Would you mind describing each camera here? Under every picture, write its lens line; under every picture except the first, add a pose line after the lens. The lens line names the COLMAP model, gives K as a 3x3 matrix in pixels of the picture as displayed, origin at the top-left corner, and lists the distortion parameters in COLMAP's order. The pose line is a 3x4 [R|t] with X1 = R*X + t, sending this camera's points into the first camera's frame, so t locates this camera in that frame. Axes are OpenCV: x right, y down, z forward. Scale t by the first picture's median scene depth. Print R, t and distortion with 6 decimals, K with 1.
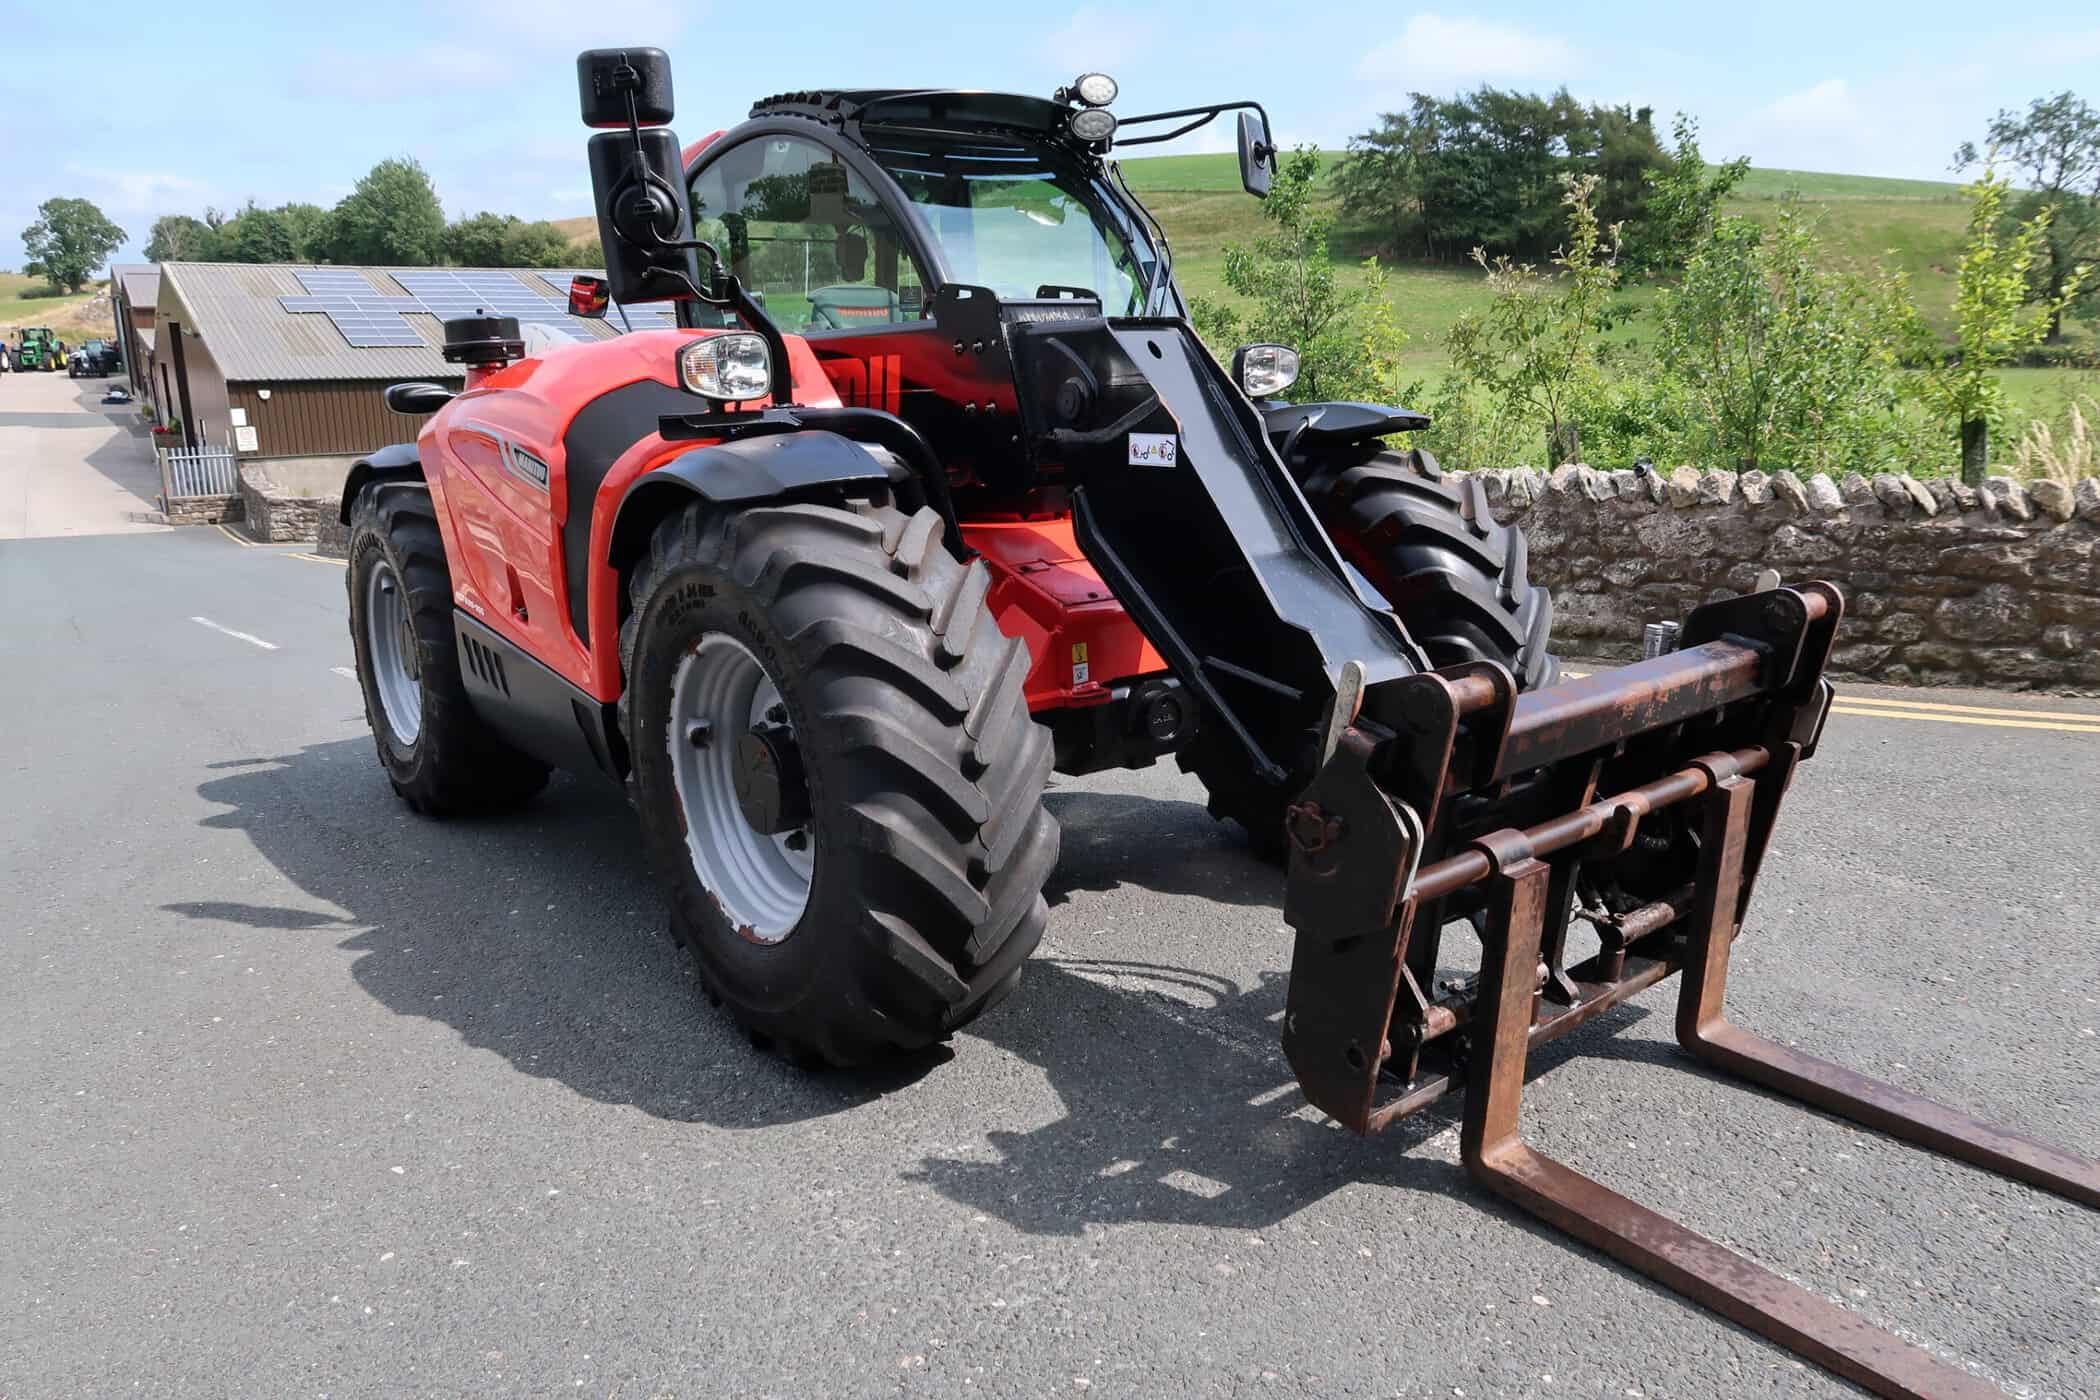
lens RADIAL K [[1438.0, 0, 1042.4], [0, 1438.0, 694.2], [0, 0, 1]] dist [-0.026956, 0.008556]
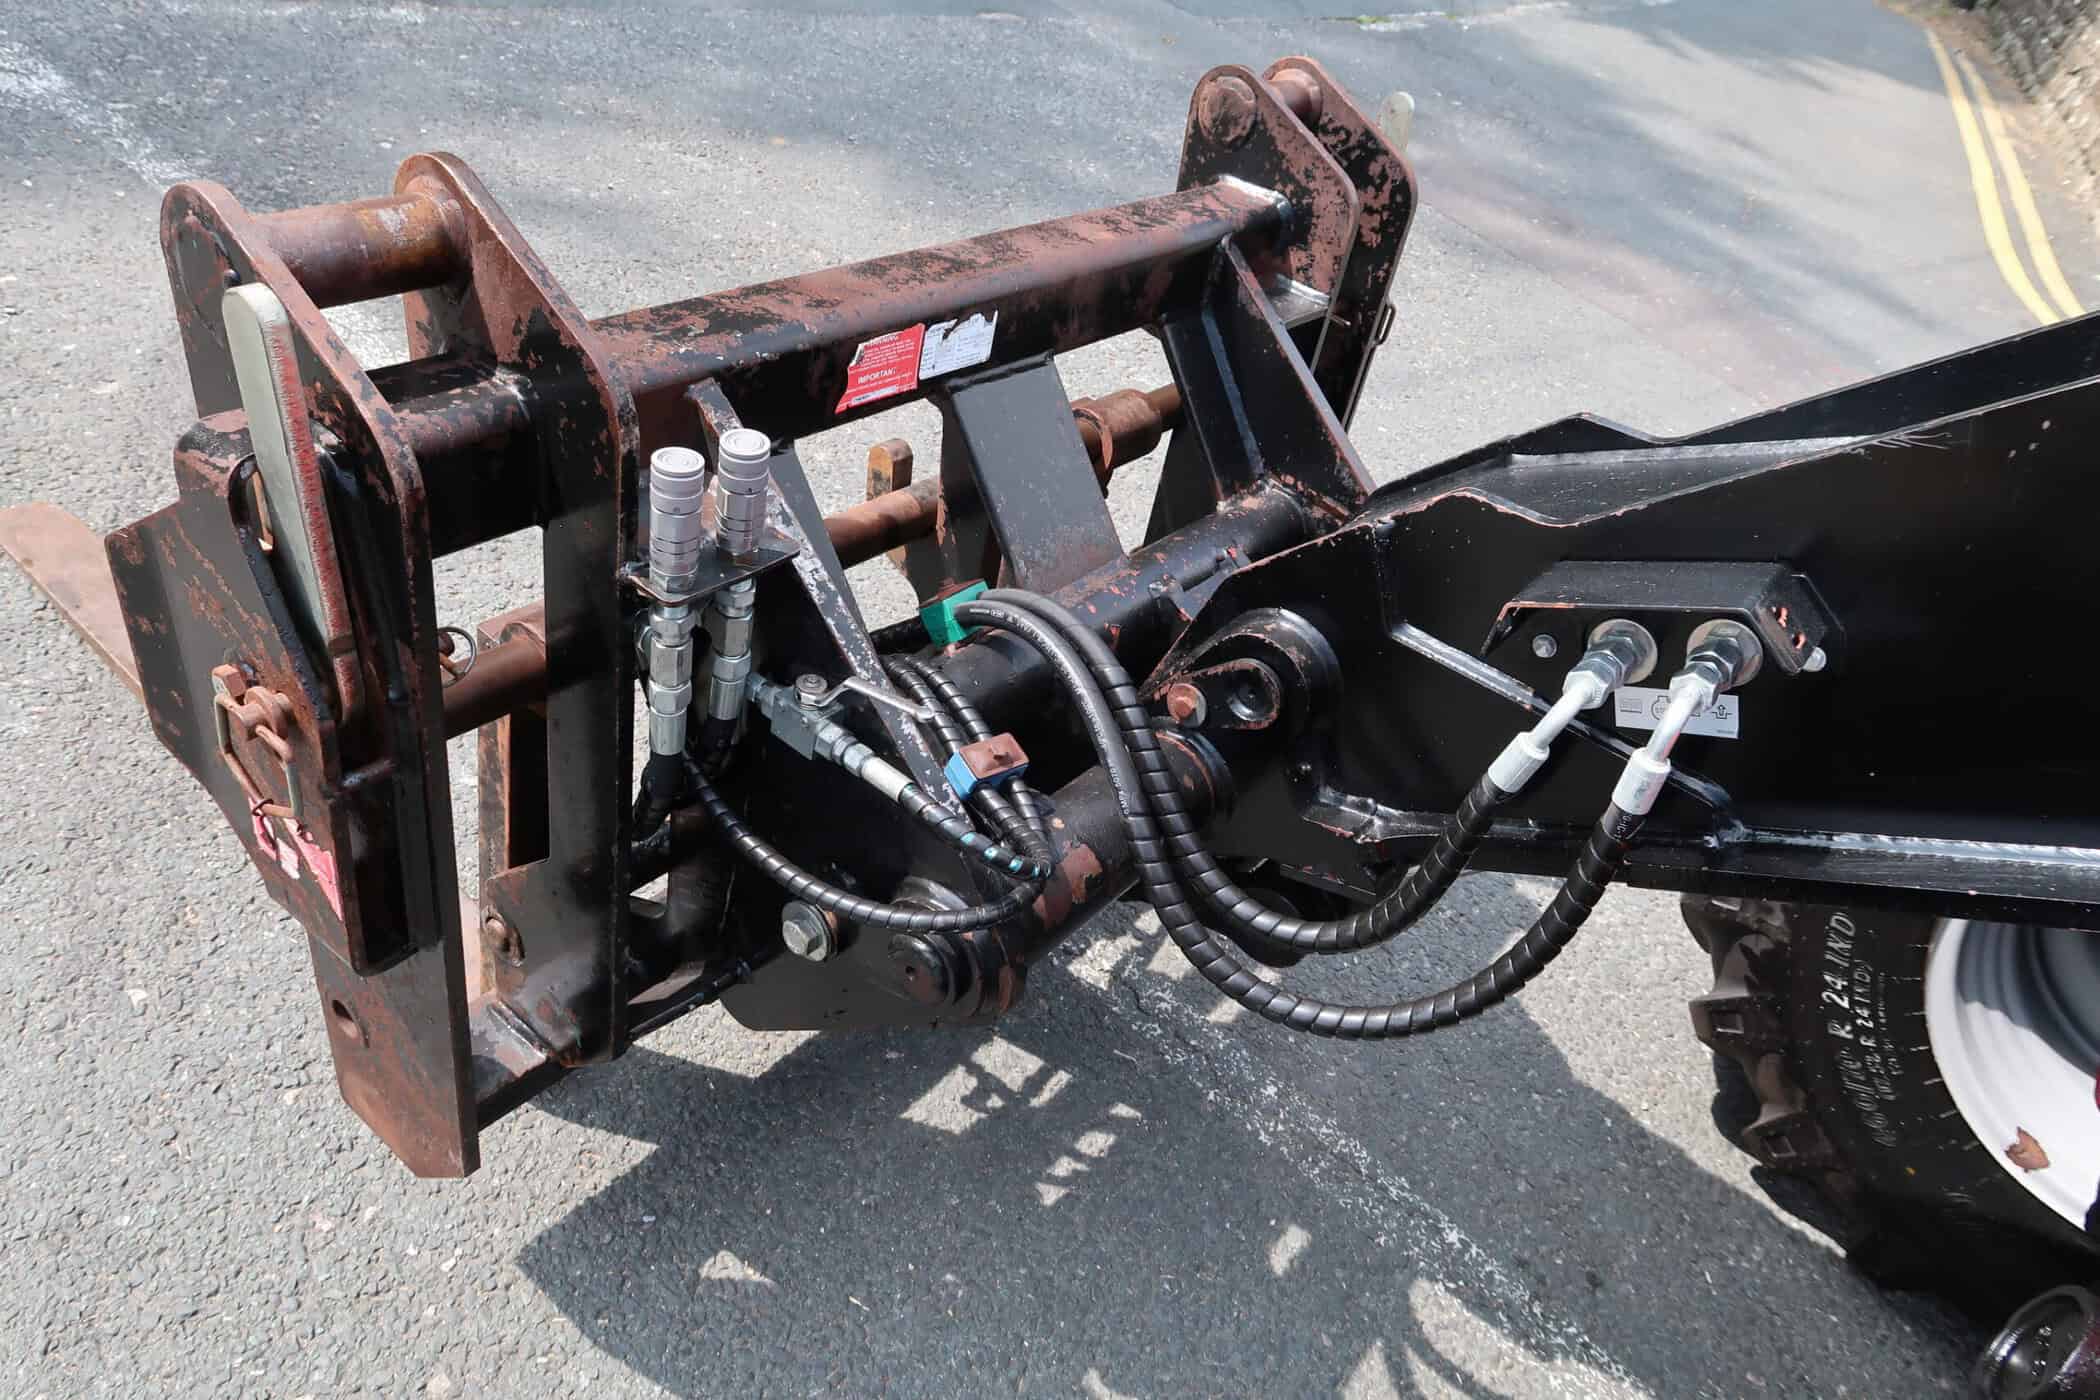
lens RADIAL K [[1438.0, 0, 1034.5], [0, 1438.0, 708.8], [0, 0, 1]] dist [-0.026956, 0.008556]
pose [[-0.949152, -0.052878, -0.310344, 0.282617], [-0.284825, 0.564166, 0.774978, -0.168998], [0.134107, 0.823966, -0.550541, 0.752212]]
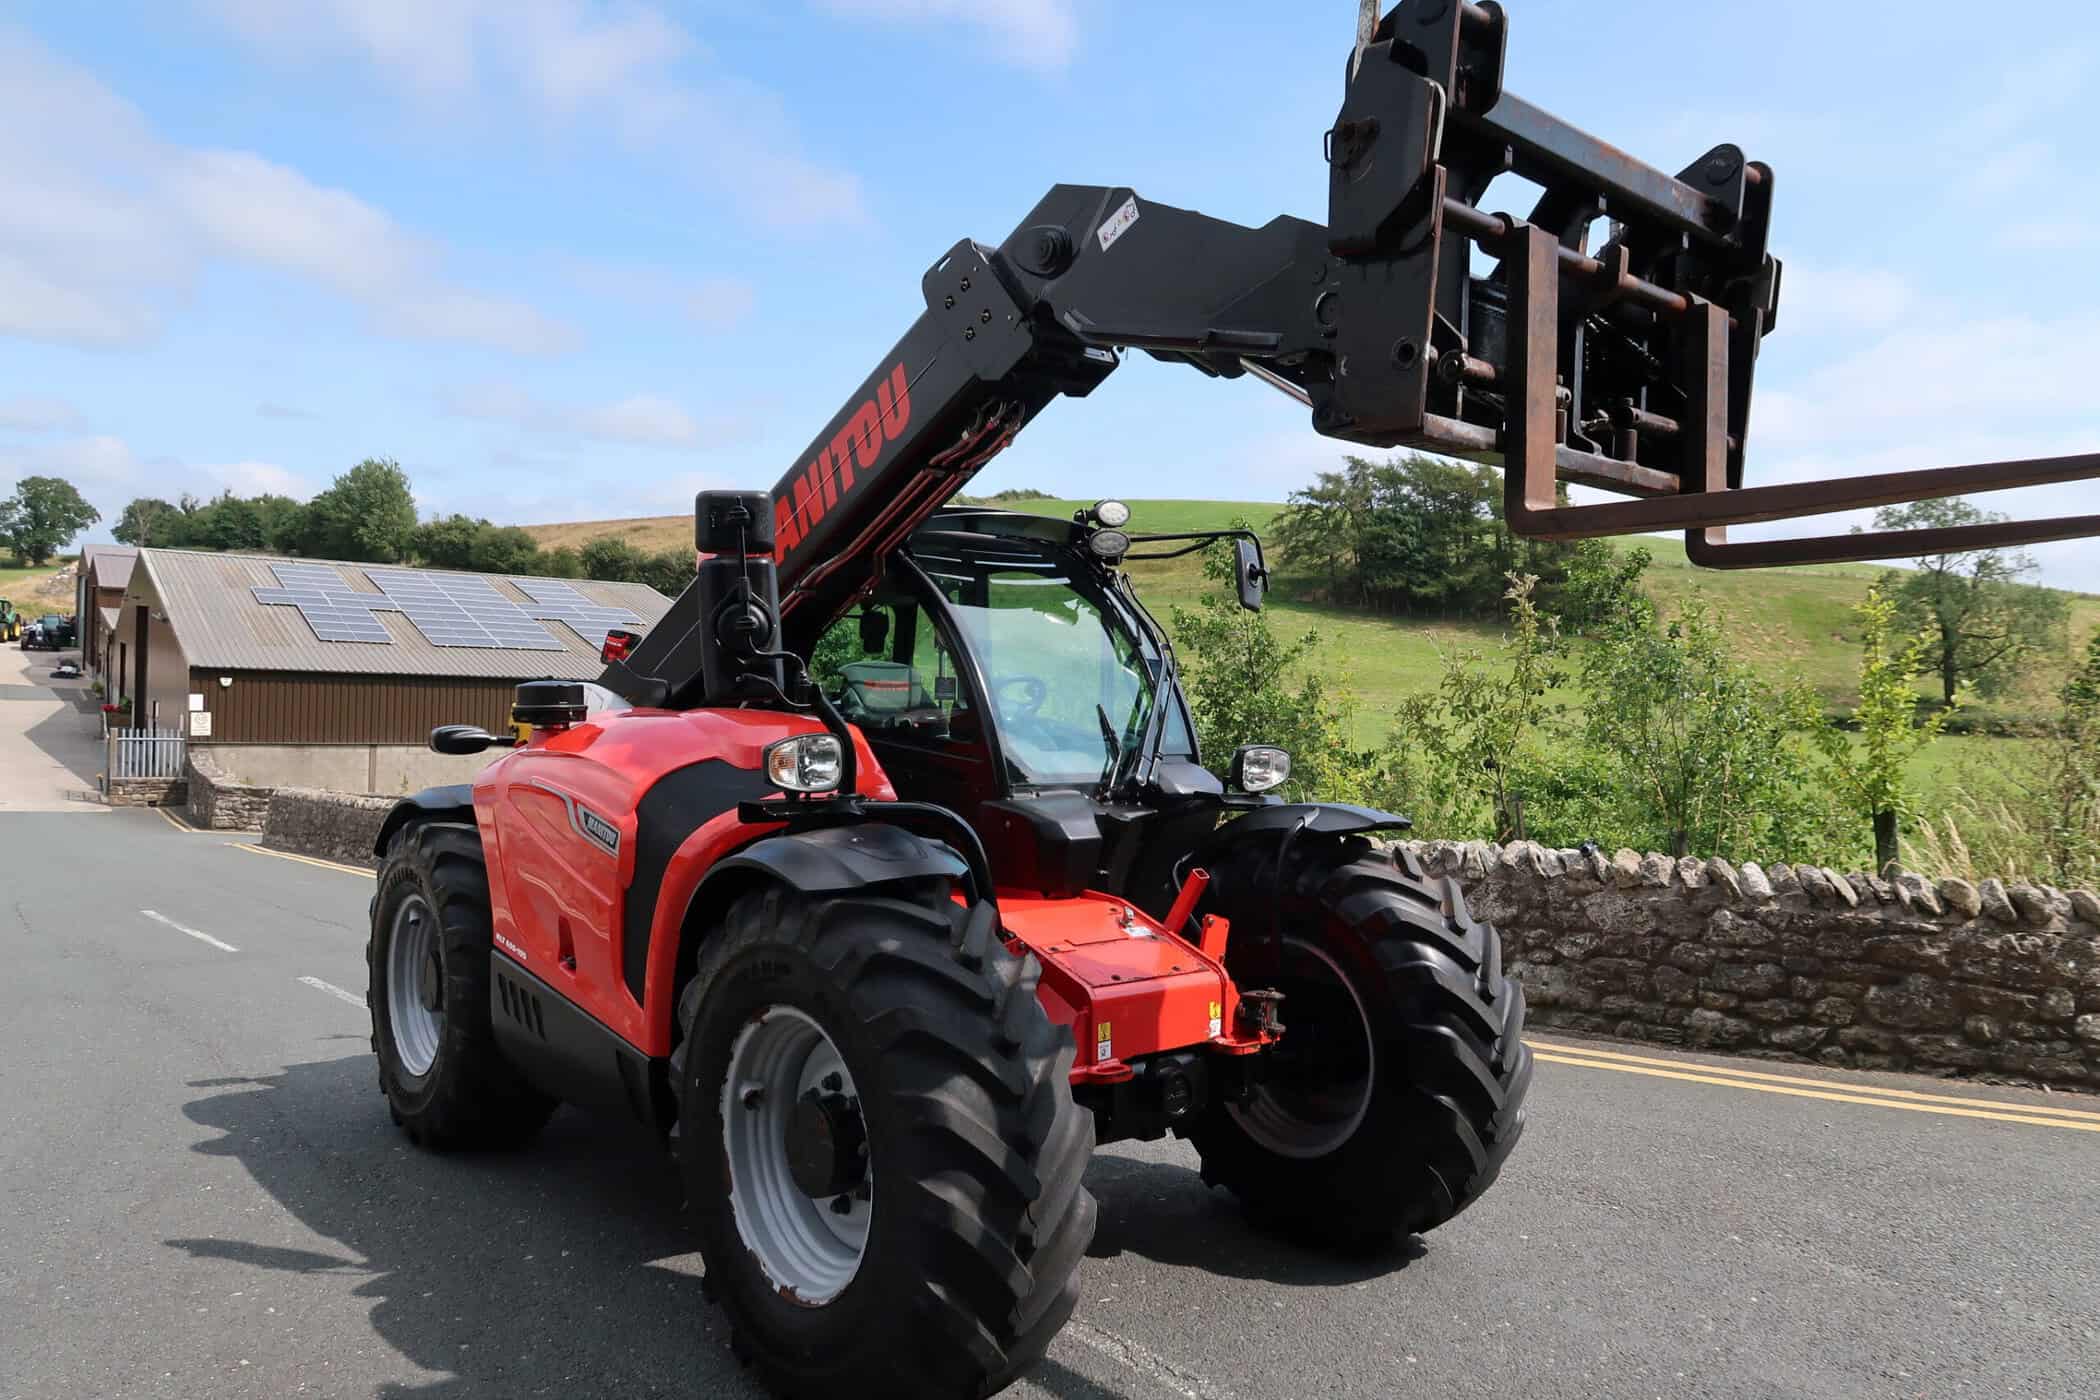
lens RADIAL K [[1438.0, 0, 1042.8], [0, 1438.0, 698.9], [0, 0, 1]] dist [-0.026956, 0.008556]
pose [[0.998088, 0.049166, 0.037447, -0.052060], [-0.039933, 0.975483, -0.216420, -0.026267], [-0.047169, 0.214511, 0.975582, -0.082697]]
